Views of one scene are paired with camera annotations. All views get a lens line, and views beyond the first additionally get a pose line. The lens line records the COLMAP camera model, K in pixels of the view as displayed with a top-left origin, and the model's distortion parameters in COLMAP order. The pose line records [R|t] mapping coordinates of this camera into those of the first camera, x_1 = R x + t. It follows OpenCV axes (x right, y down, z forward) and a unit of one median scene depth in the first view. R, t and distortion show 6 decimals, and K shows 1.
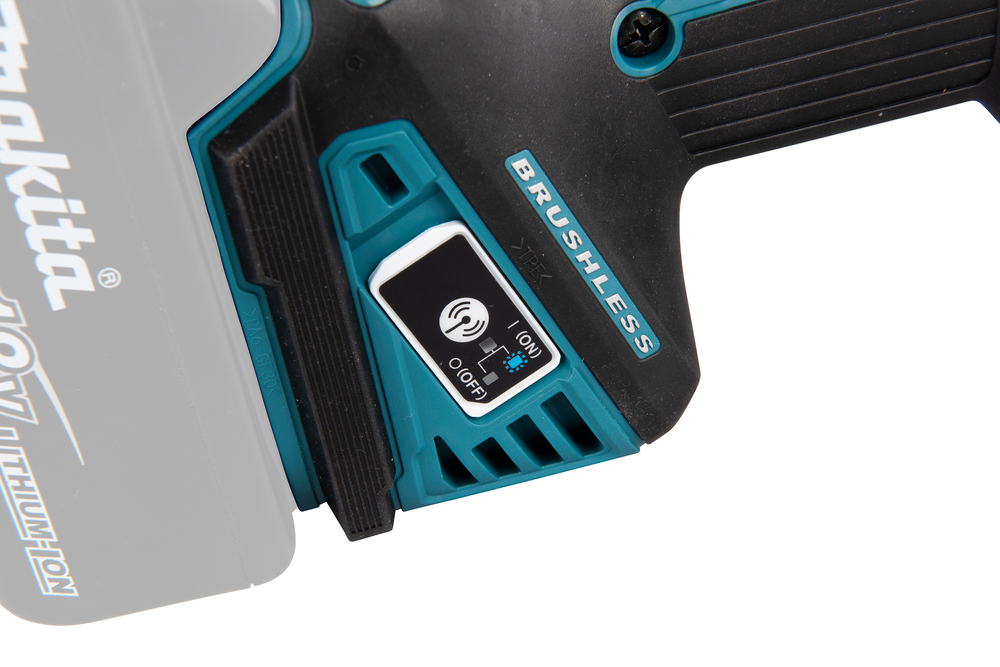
lens RADIAL K [[1907.3, 0, 507.4], [0, 1907.3, 328.6], [0, 0, 1]] dist [0.063605, 0.000000]
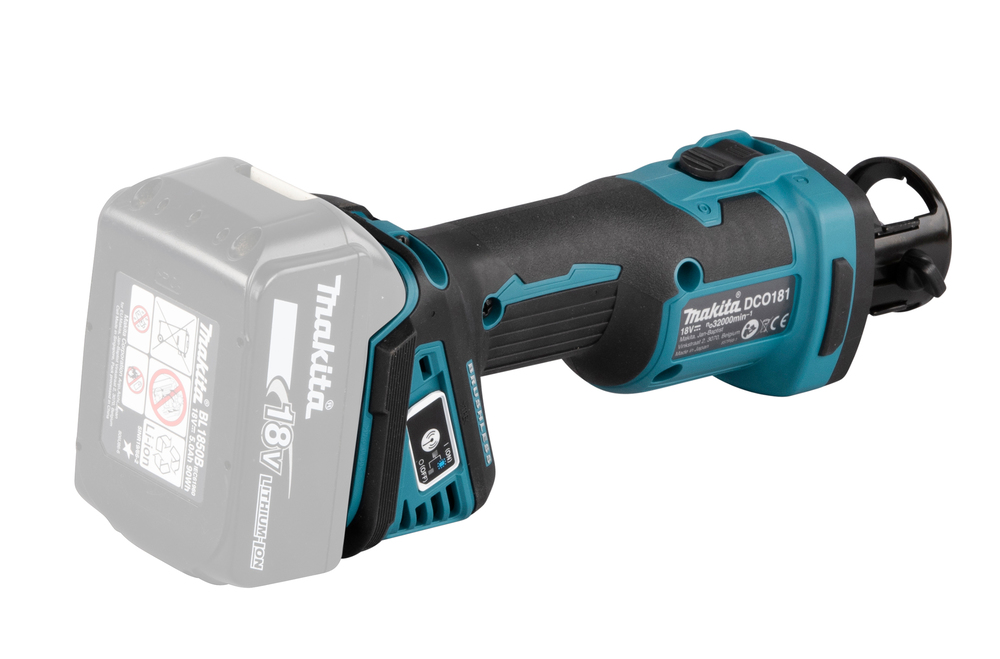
lens RADIAL K [[5132.3, 0, 500.0], [0, 5132.3, 329.3], [0, 0, 1]] dist [-0.202044, 0.000000]
pose [[0.805464, 0.068566, 0.588665, -3.261213], [0.026971, 0.988015, -0.151984, 0.727791], [-0.592031, 0.138294, 0.793961, -3.490663]]
